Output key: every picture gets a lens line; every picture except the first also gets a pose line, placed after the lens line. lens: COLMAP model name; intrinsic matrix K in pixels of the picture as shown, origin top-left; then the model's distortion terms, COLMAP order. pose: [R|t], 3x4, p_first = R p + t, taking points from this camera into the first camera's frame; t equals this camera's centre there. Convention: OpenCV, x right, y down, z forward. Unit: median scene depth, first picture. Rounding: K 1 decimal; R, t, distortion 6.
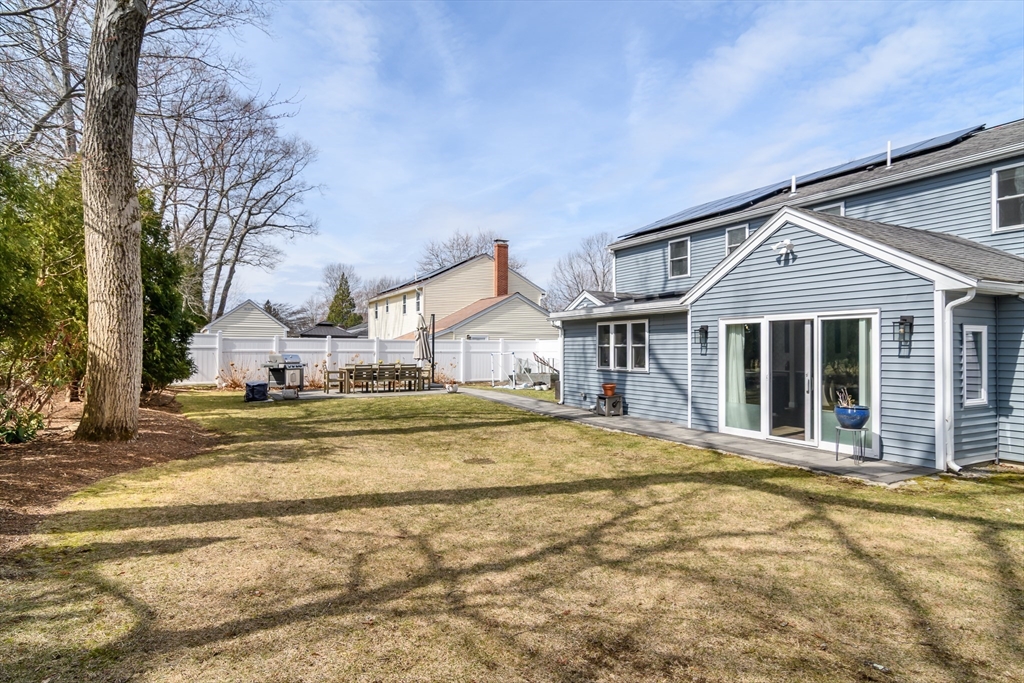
lens RADIAL K [[563.3, 0, 516.5], [0, 563.3, 354.5], [0, 0, 1]] dist [-0.002514, -0.001574]
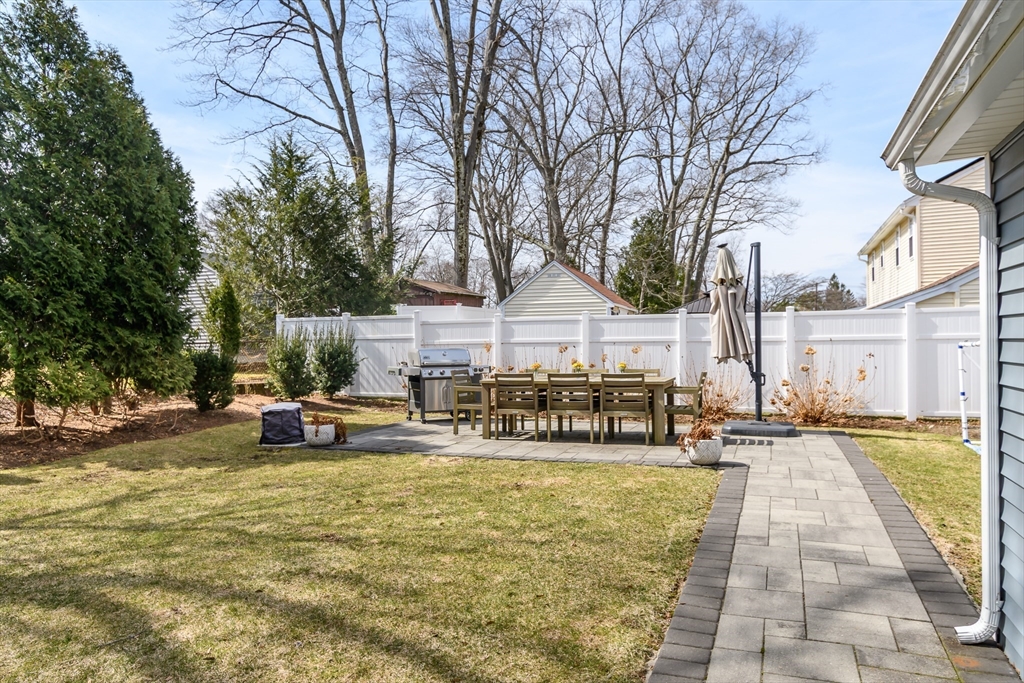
lens RADIAL K [[700.0, 0, 512.0], [0, 700.0, 341.5], [0, 0, 1]] dist [0.003386, 0.000909]
pose [[0.642736, -0.009933, -0.766023, 0.097020], [0.006616, 0.999951, -0.007415, -0.001311], [0.766059, -0.000302, 0.642770, 0.485552]]
